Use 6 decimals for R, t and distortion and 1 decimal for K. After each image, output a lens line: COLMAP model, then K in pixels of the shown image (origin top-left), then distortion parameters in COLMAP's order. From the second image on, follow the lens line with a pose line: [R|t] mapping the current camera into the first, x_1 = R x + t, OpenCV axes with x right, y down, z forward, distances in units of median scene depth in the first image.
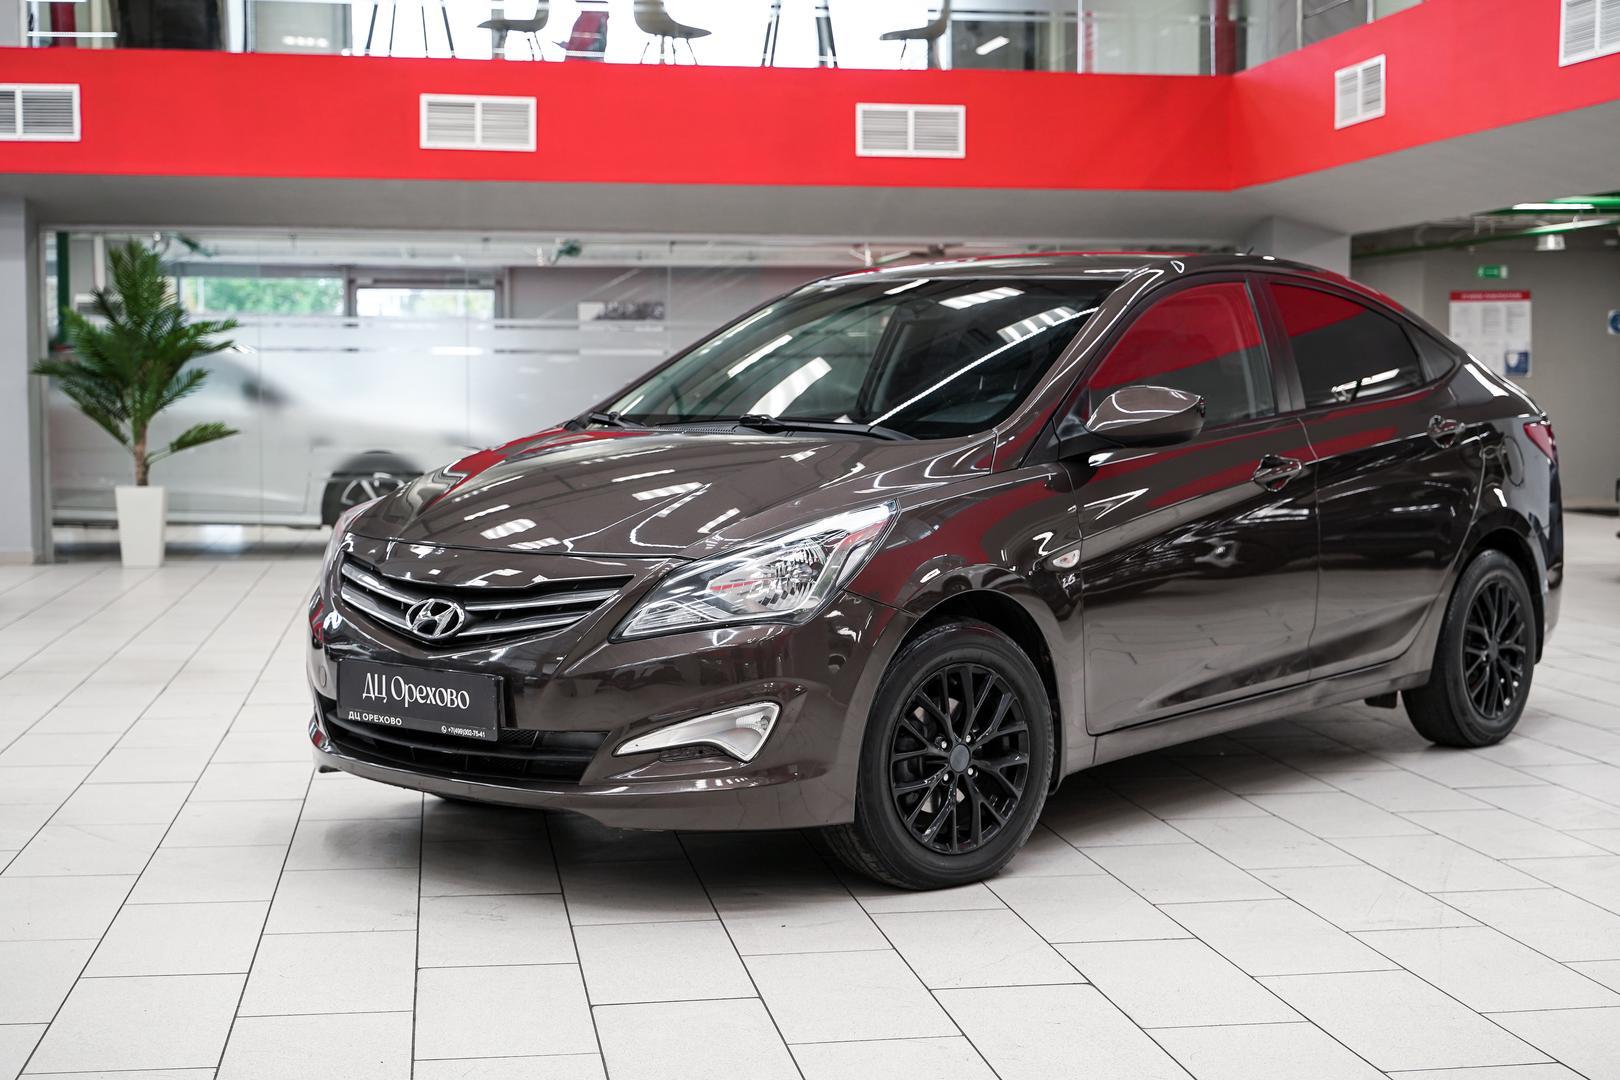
lens RADIAL K [[2289.2, 0, 810.0], [0, 2289.2, 540.0], [0, 0, 1]] dist [0.010042, -0.063382]
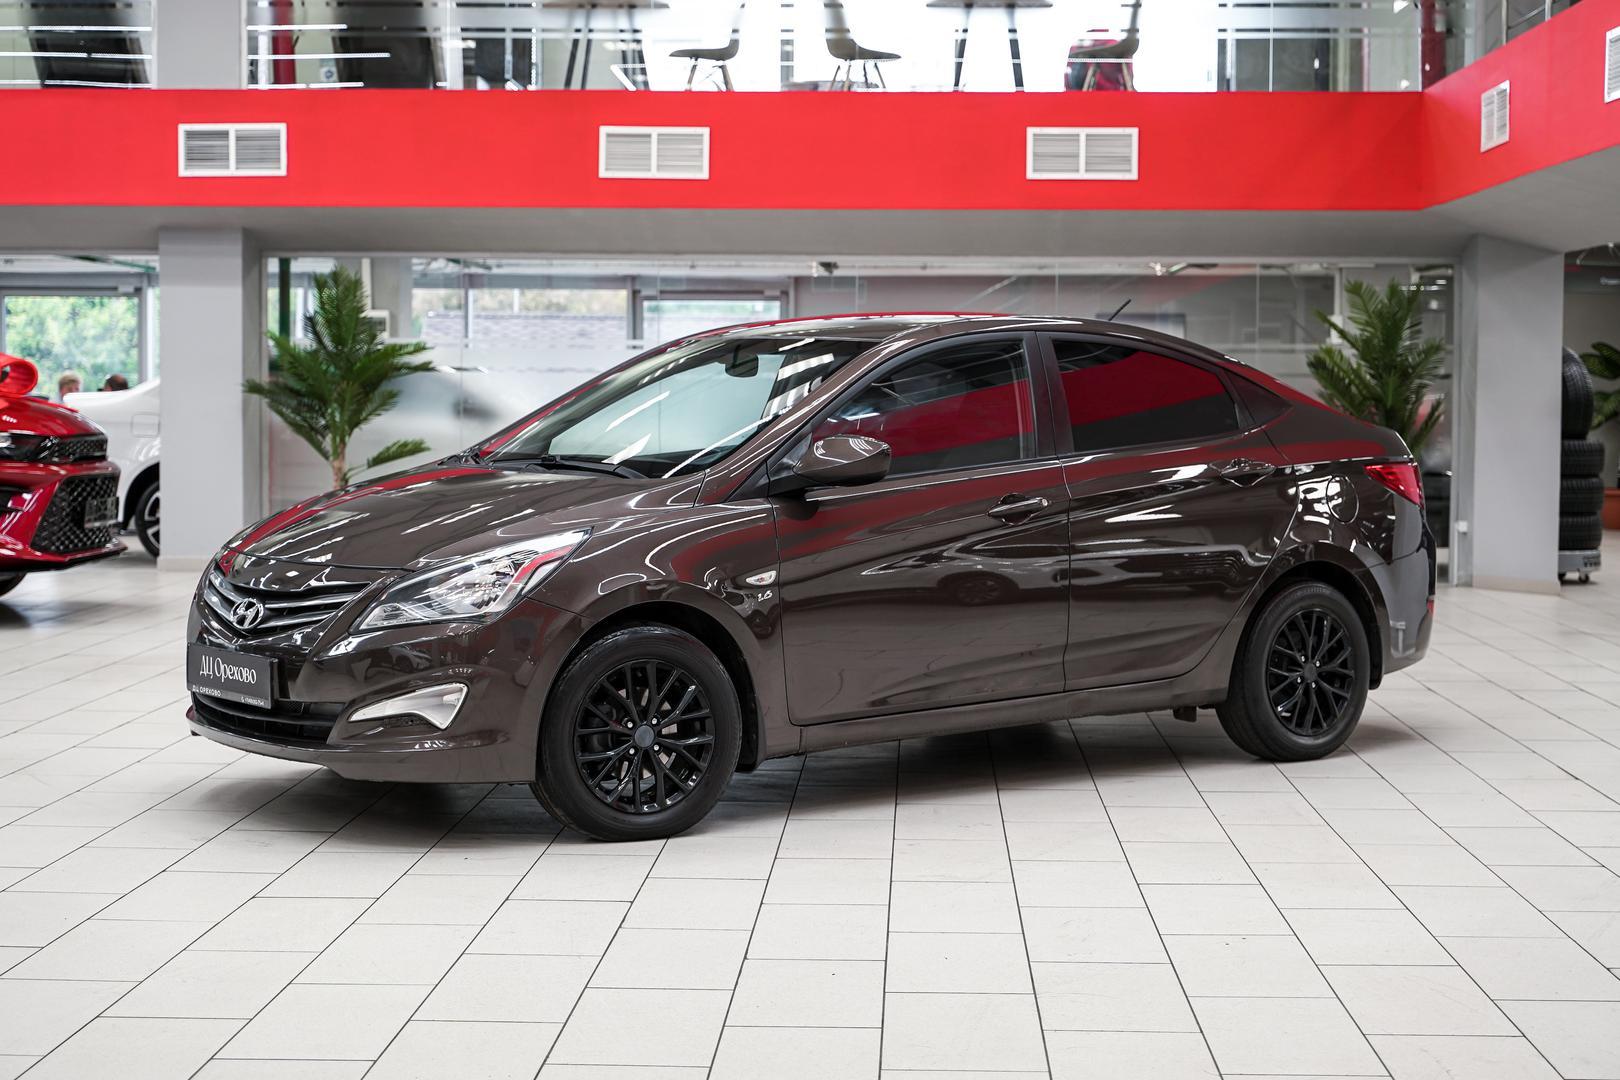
lens RADIAL K [[2600.9, 0, 810.0], [0, 2600.9, 540.0], [0, 0, 1]] dist [-0.011773, -0.004557]
pose [[0.979586, 0.017294, -0.200282, 0.164063], [-0.018870, 0.999804, -0.005960, -0.001541], [0.200140, 0.009617, 0.979720, -0.136278]]
